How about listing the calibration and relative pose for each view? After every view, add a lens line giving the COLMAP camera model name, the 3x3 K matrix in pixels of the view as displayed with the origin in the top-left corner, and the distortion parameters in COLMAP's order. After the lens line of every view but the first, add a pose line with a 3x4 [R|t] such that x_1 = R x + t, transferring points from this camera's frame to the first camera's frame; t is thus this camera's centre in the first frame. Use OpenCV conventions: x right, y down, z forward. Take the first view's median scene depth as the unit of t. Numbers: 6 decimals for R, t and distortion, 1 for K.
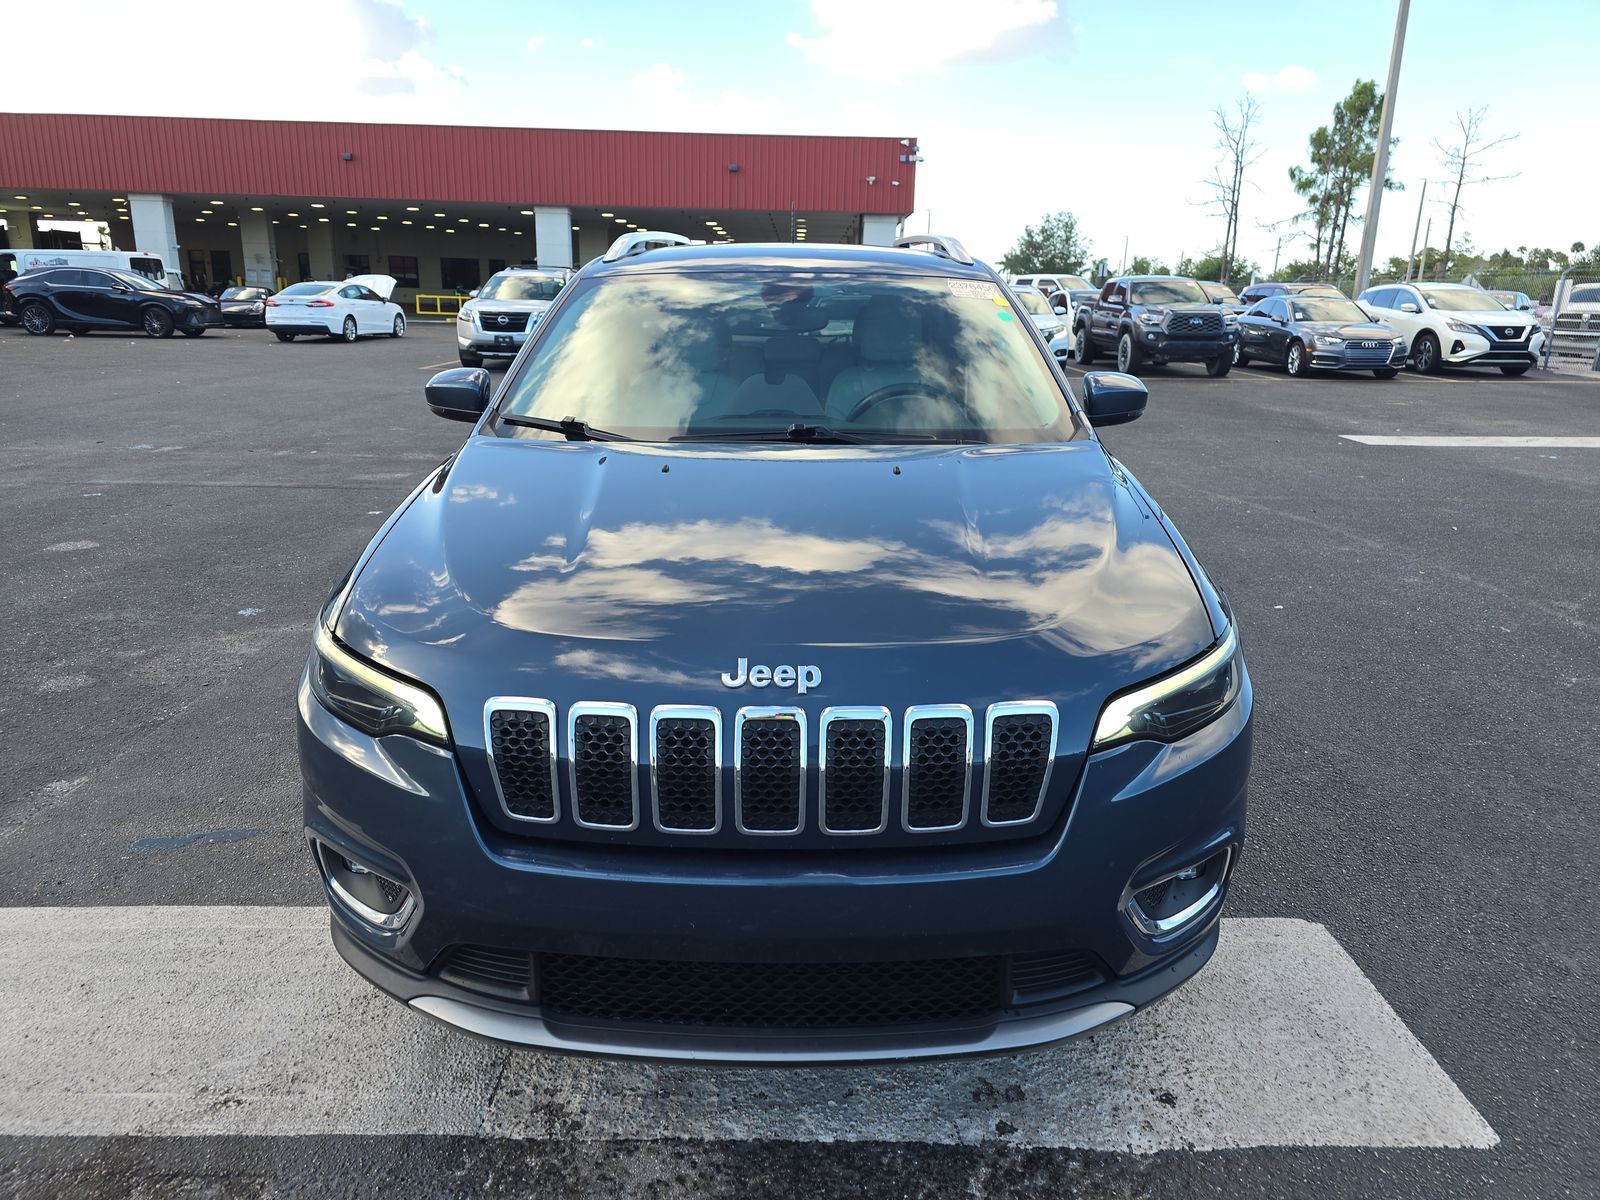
lens RADIAL K [[1083.1, 0, 794.7], [0, 1083.1, 591.2], [0, 0, 1]] dist [0.035398, -0.028933]
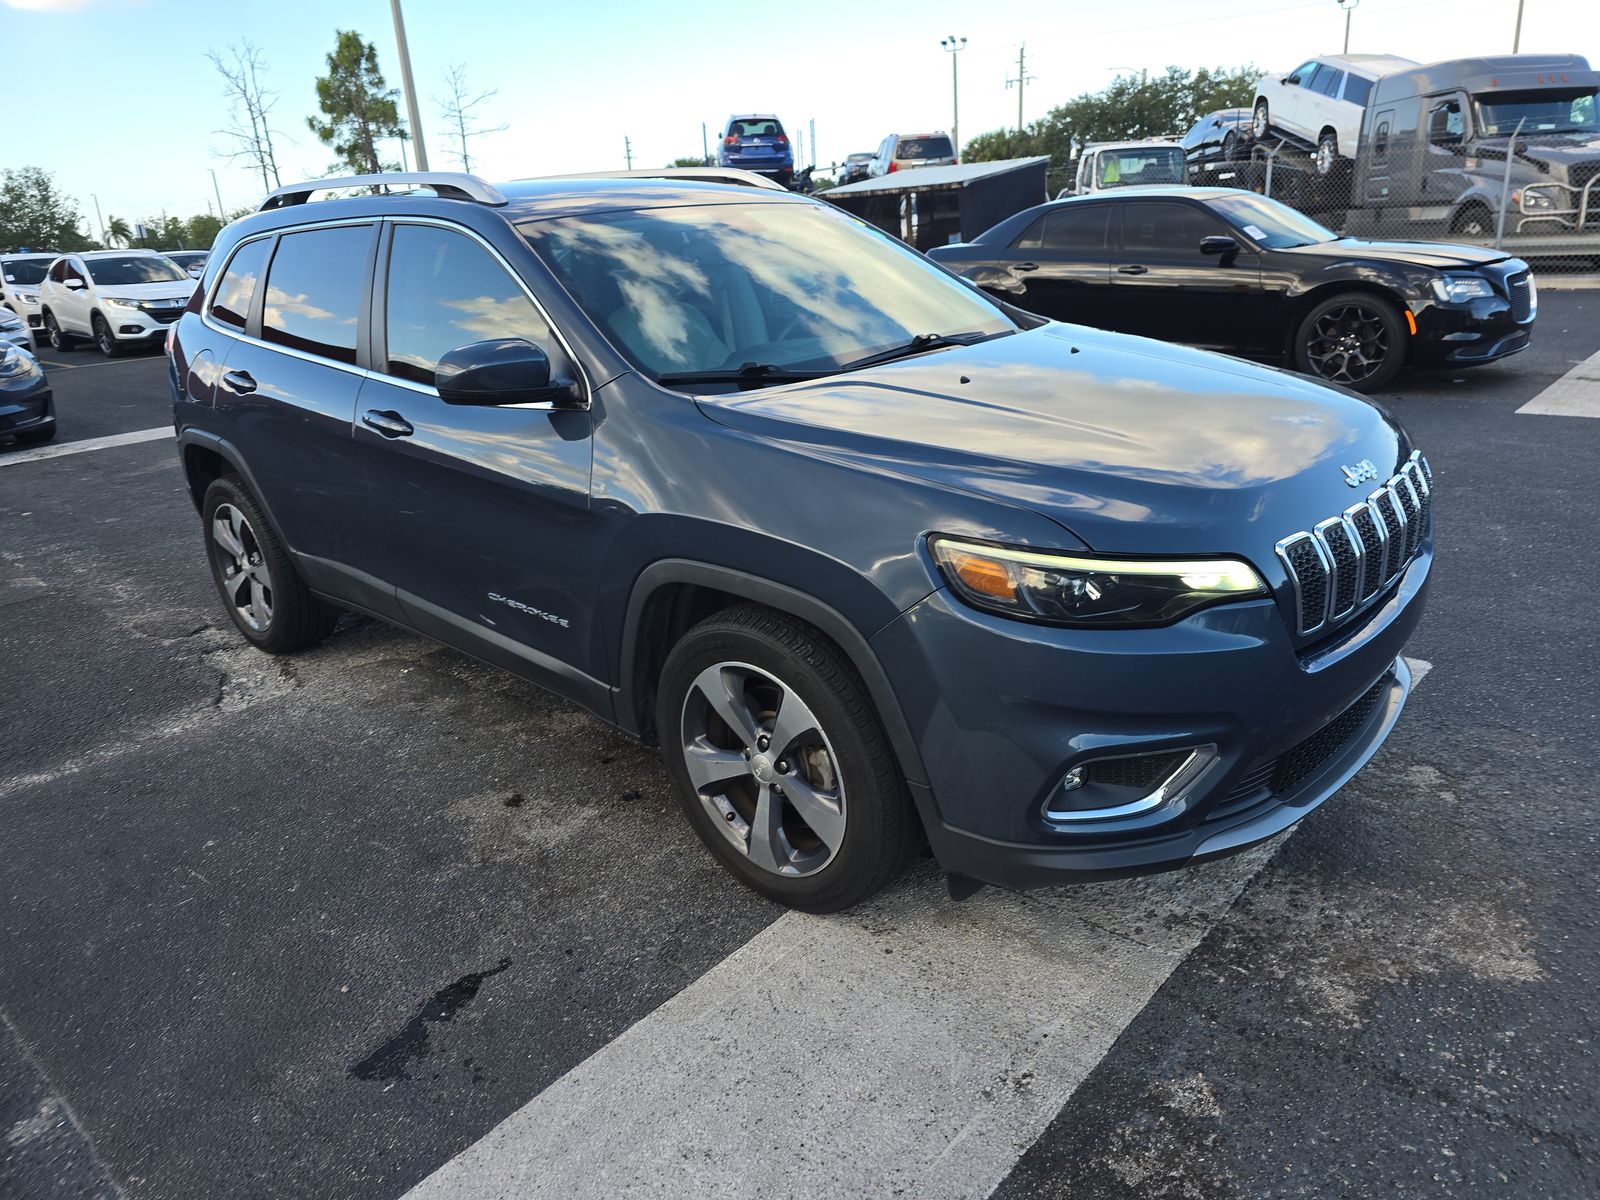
lens RADIAL K [[1083.1, 0, 794.7], [0, 1083.1, 591.2], [0, 0, 1]] dist [0.035398, -0.028933]
pose [[0.669601, -0.287991, 0.684614, -0.900568], [0.261694, 0.954134, 0.145413, -0.099271], [-0.695091, 0.081791, 0.714254, 0.325909]]
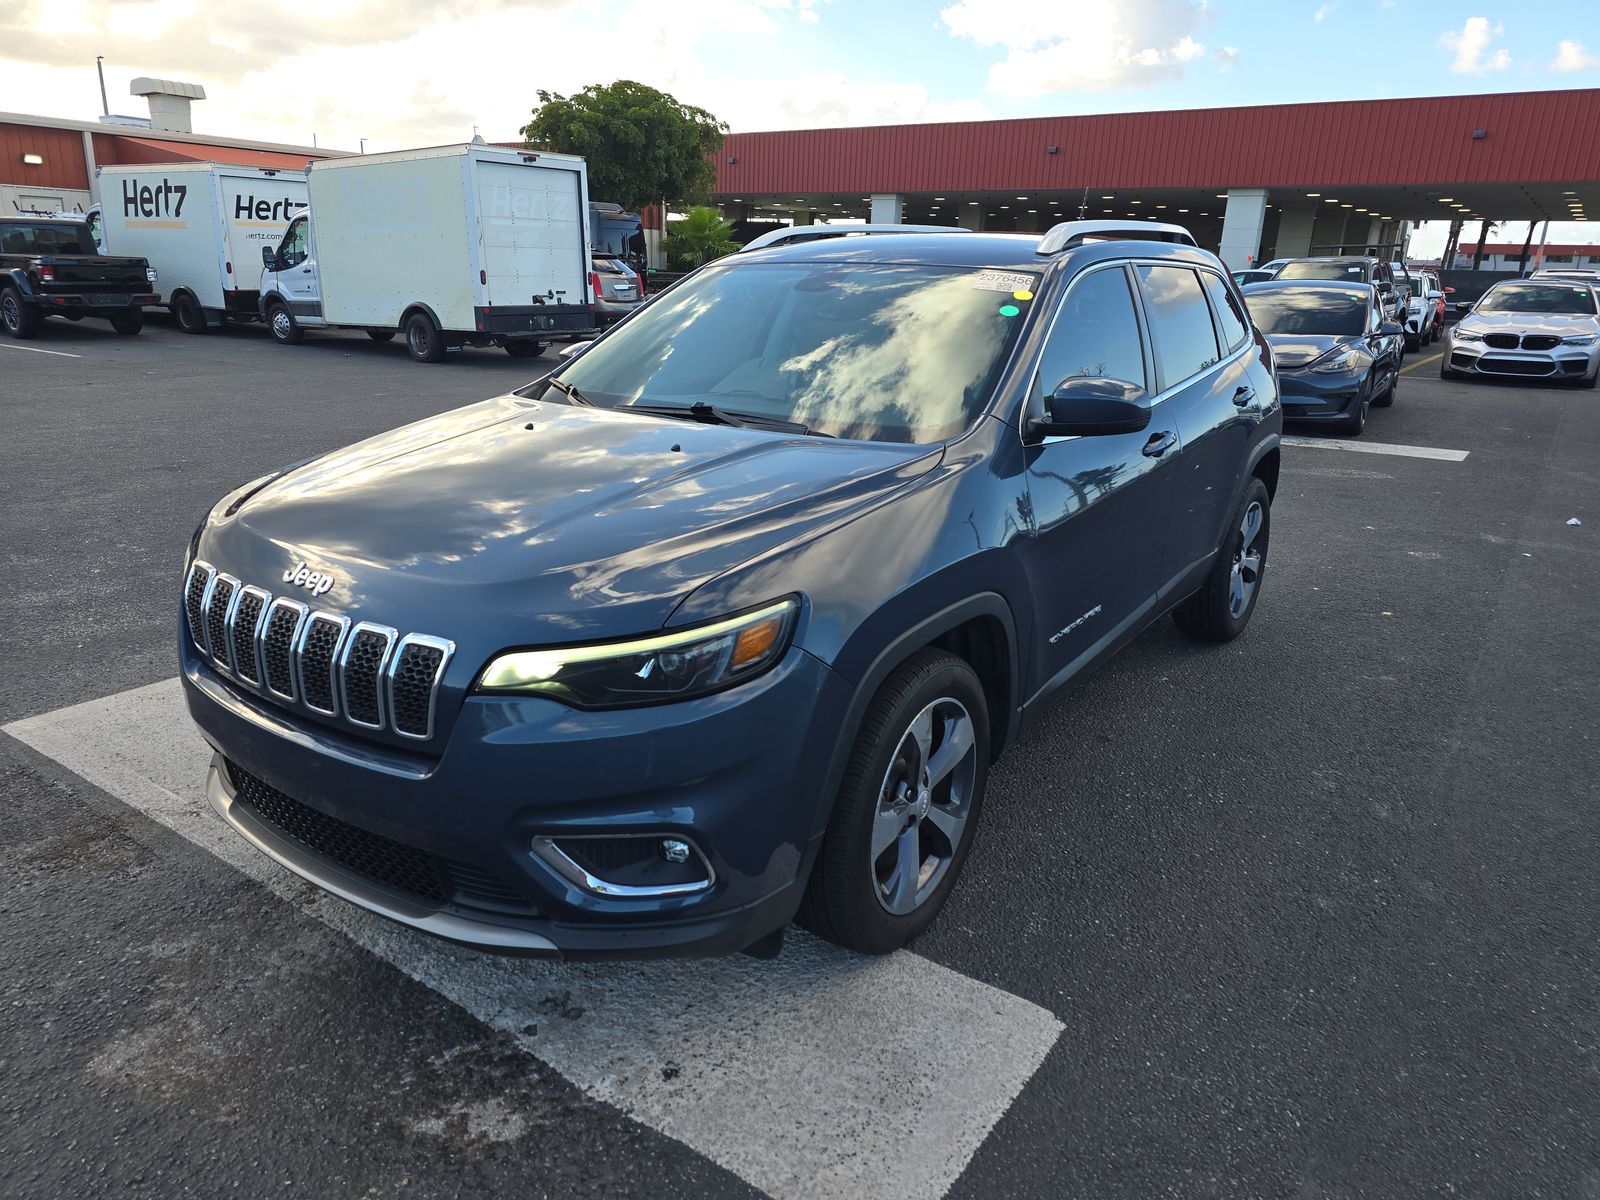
lens RADIAL K [[1060.2, 0, 799.9], [0, 1060.2, 622.2], [0, 0, 1]] dist [0.002173, -0.001106]
pose [[0.816992, 0.182588, -0.546978, 0.707478], [-0.158028, 0.983126, 0.092141, -0.046161], [0.554572, 0.011160, 0.832061, 0.186763]]
